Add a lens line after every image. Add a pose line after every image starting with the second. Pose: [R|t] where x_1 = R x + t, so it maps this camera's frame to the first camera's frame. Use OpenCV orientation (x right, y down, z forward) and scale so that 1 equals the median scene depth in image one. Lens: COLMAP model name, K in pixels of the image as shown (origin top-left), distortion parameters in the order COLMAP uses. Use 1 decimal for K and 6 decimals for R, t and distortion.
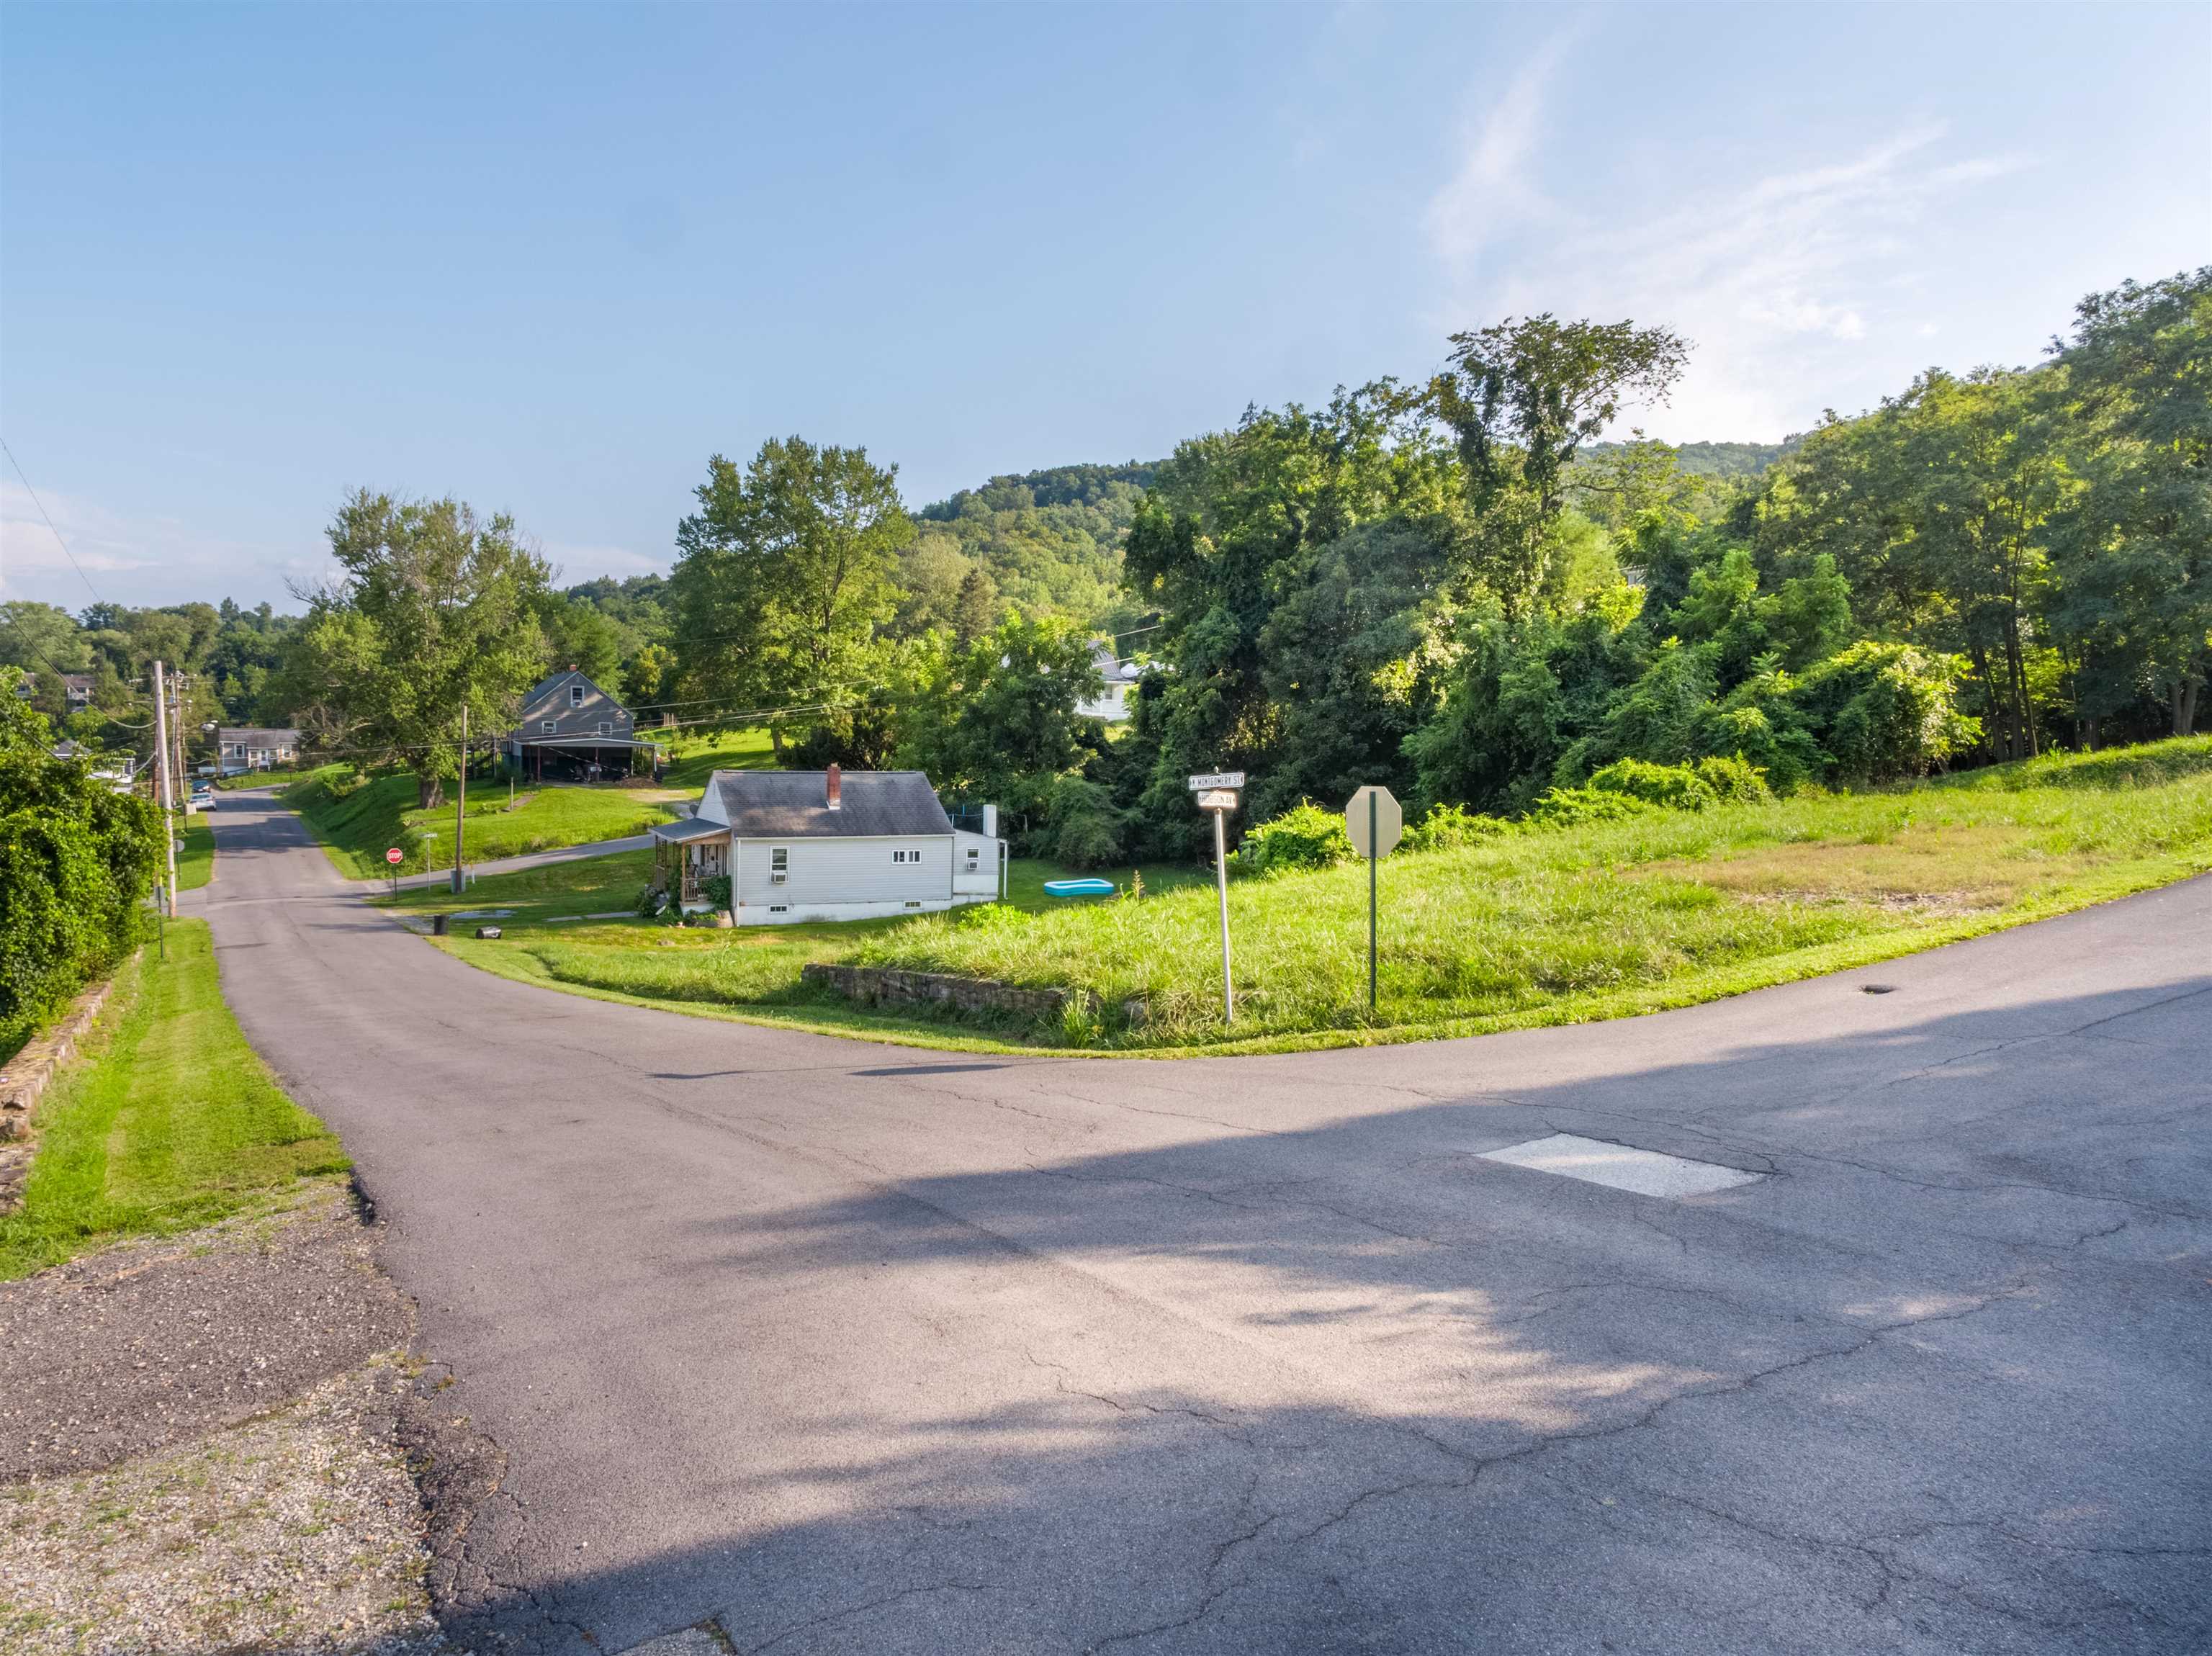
lens RADIAL K [[1569.3, 0, 1090.2], [0, 1569.3, 829.0], [0, 0, 1]] dist [0.003925, 0.001329]
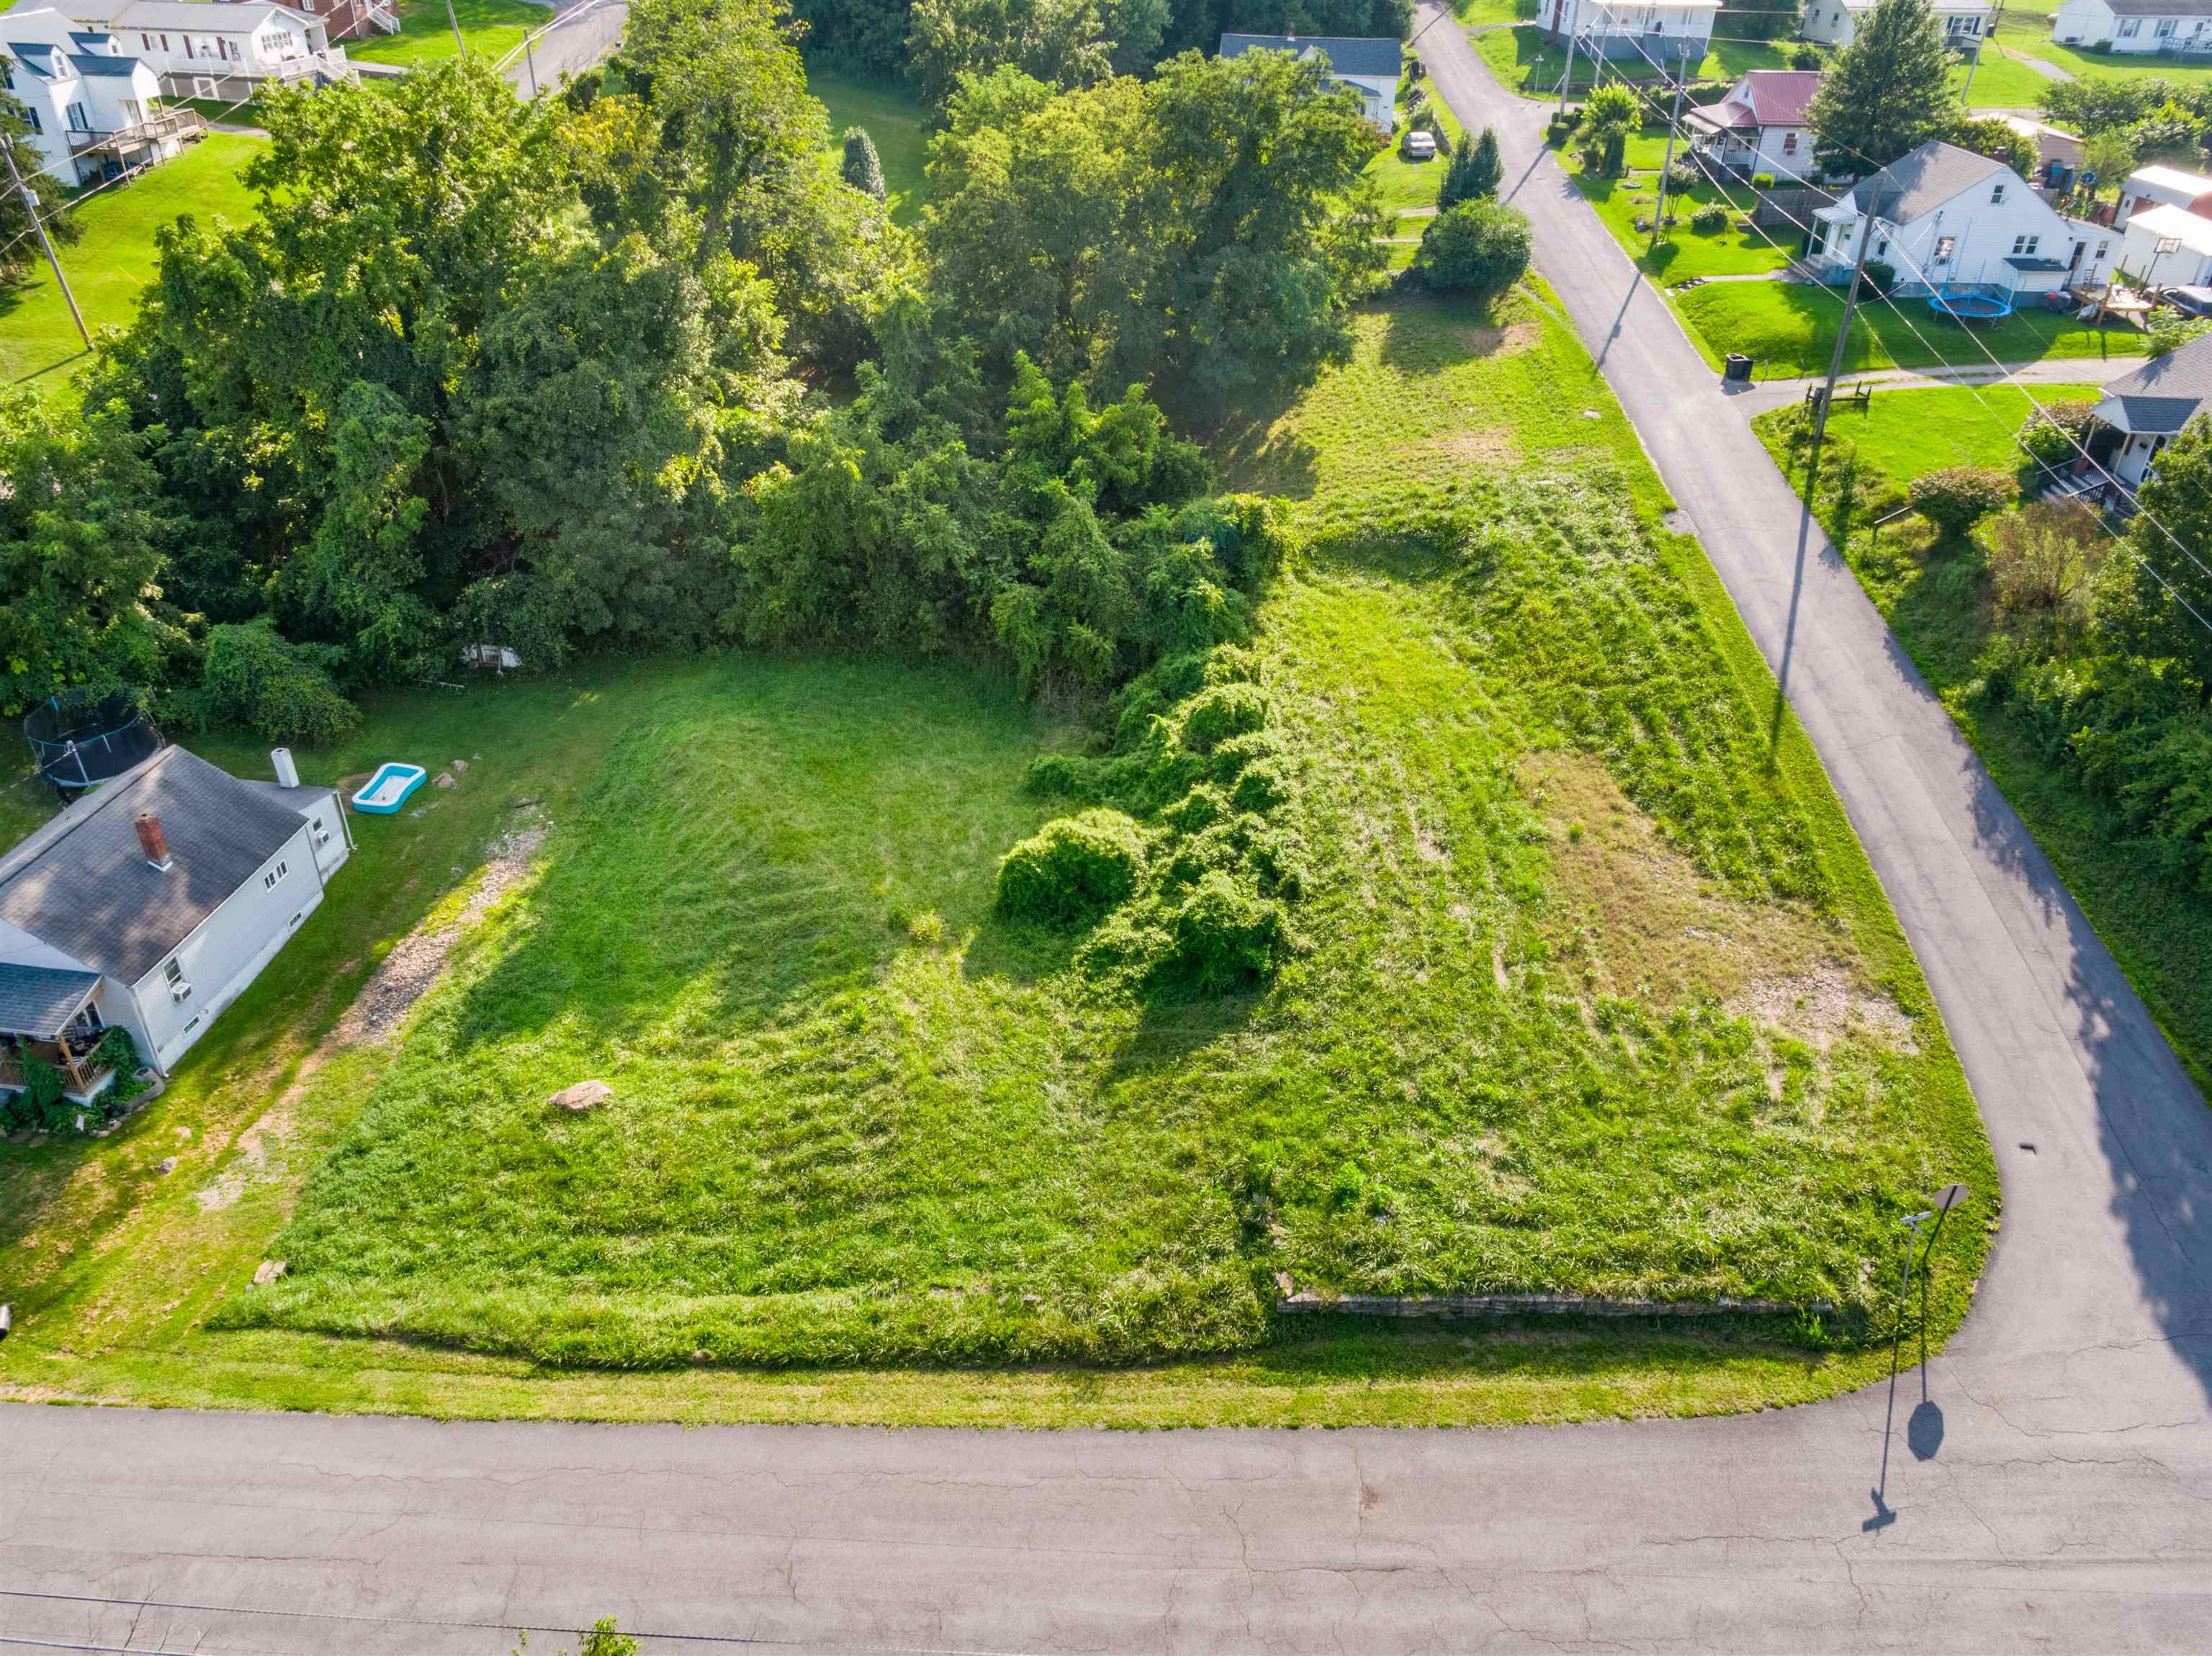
lens RADIAL K [[1569.3, 0, 1090.2], [0, 1569.3, 829.0], [0, 0, 1]] dist [0.003925, 0.001329]
pose [[0.551141, -0.447734, 0.704114, -0.578520], [0.035491, 0.855660, 0.516319, -0.525580], [-0.833657, -0.259575, 0.487481, 0.357788]]
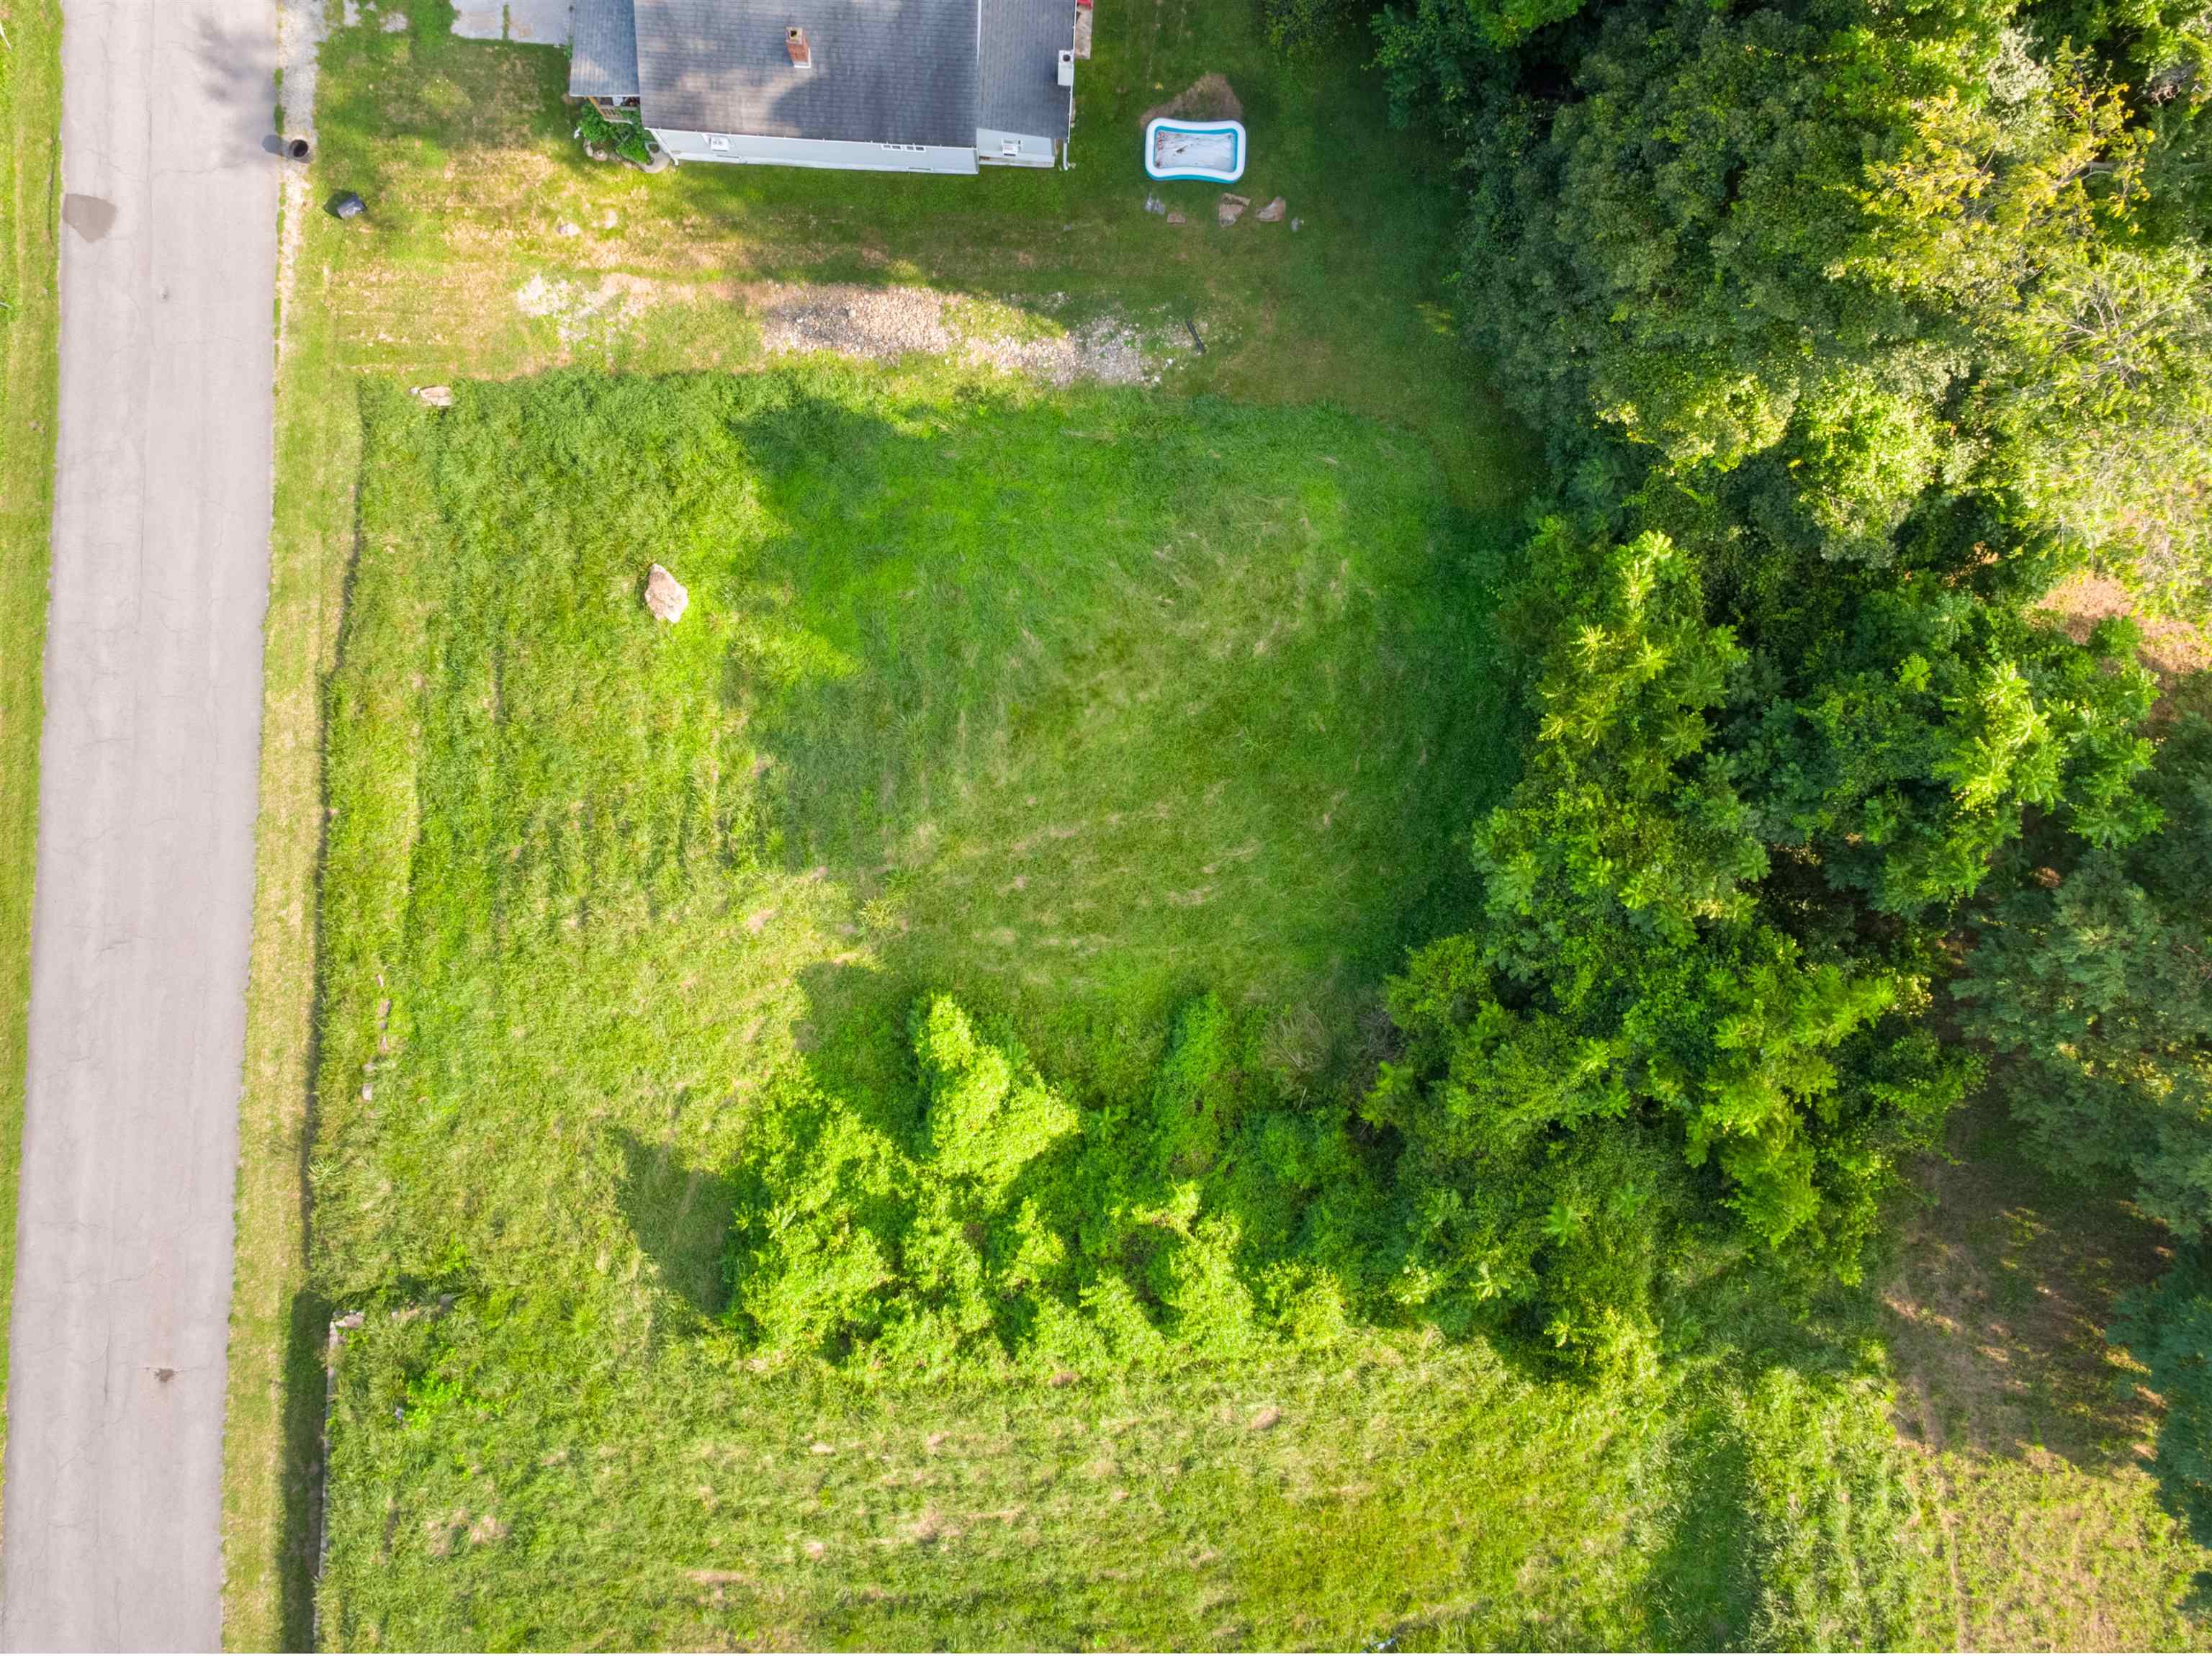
lens RADIAL K [[1739.3, 0, 1085.3], [0, 1739.3, 717.1], [0, 0, 1]] dist [0.003418, 0.001872]
pose [[0.875467, 0.483102, -0.013021, 0.108675], [-0.023495, 0.069459, 0.997308, -0.948559], [0.482706, -0.872805, 0.072159, 1.007292]]
